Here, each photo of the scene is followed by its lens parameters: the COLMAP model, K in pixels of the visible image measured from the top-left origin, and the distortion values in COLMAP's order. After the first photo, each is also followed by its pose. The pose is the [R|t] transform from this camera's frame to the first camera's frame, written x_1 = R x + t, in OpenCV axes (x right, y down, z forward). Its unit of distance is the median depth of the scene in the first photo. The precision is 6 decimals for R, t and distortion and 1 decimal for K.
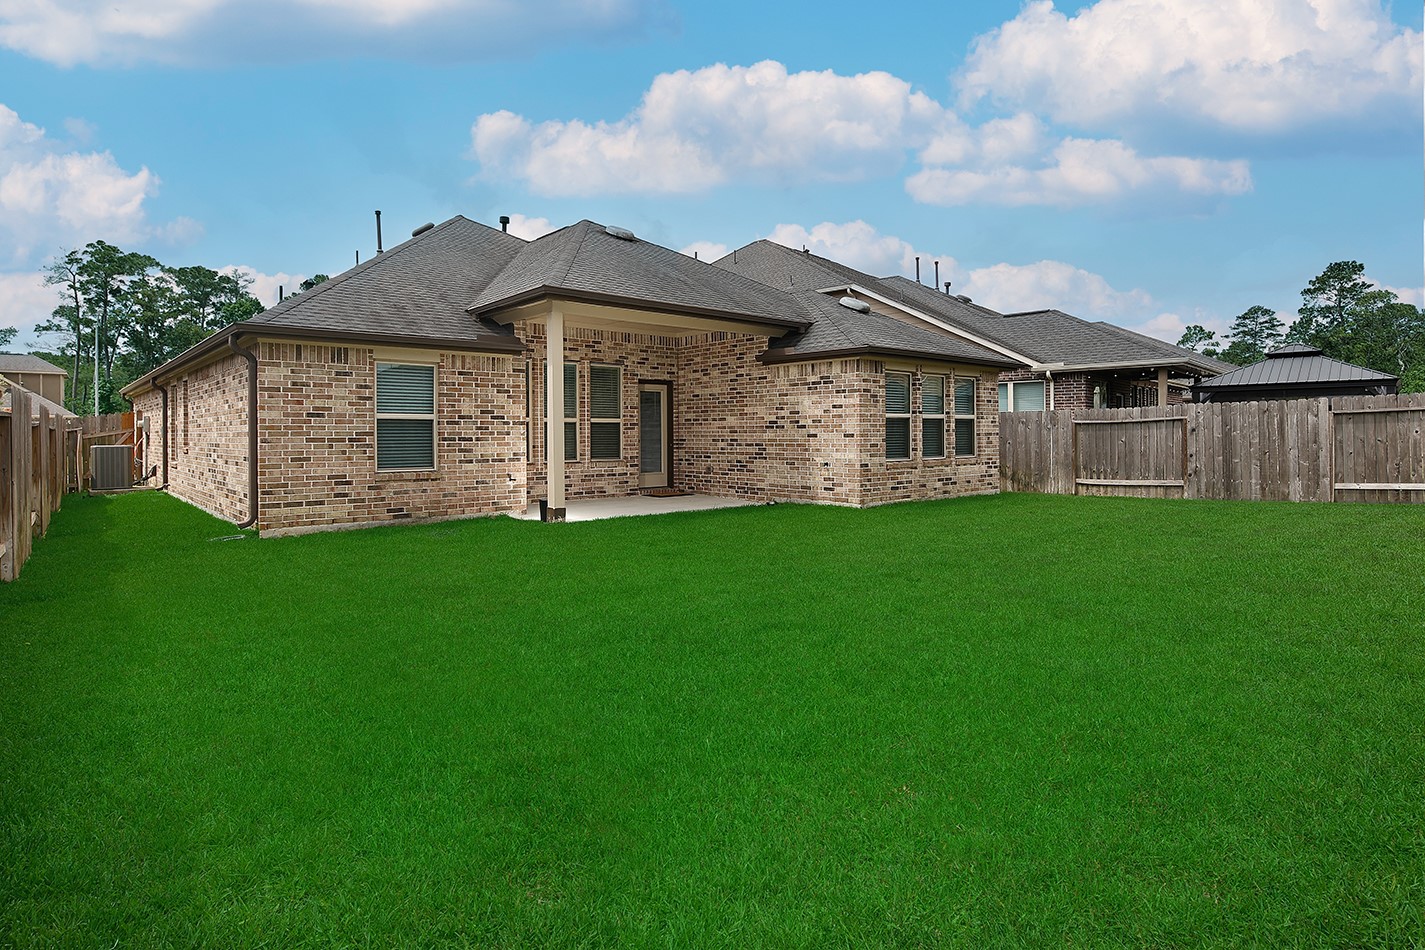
lens RADIAL K [[744.3, 0, 703.0], [0, 744.3, 437.1], [0, 0, 1]] dist [0.003149, 0.000595]
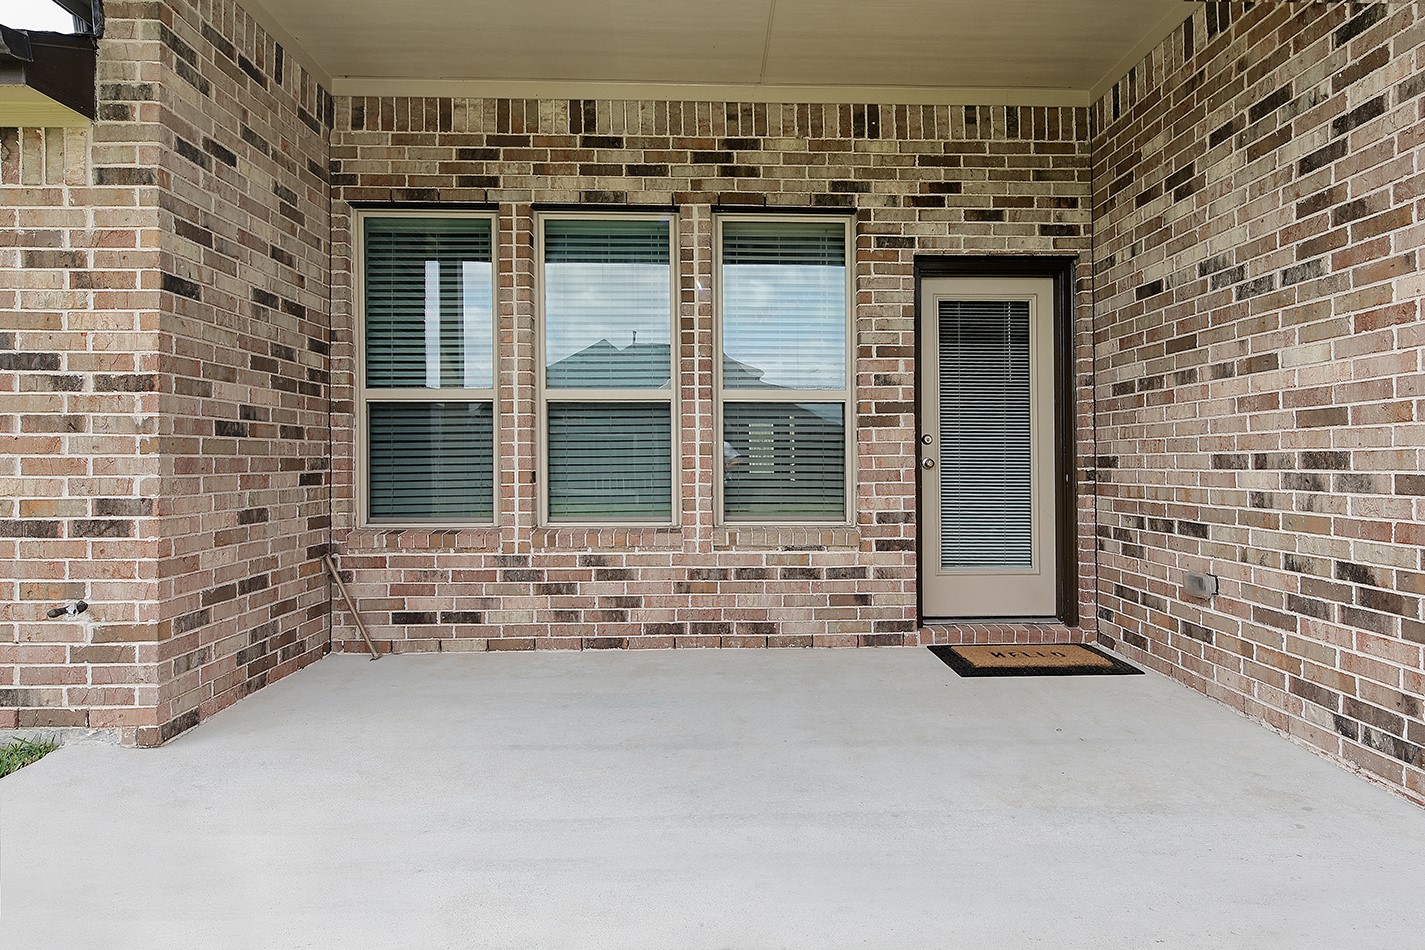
lens RADIAL K [[744.3, 0, 706.3], [0, 744.3, 454.7], [0, 0, 1]] dist [0.003149, 0.000595]
pose [[0.738759, -0.003941, -0.673958, 0.053416], [-0.004694, 0.999929, -0.010992, 0.005564], [0.673953, 0.011284, 0.738688, 0.735735]]
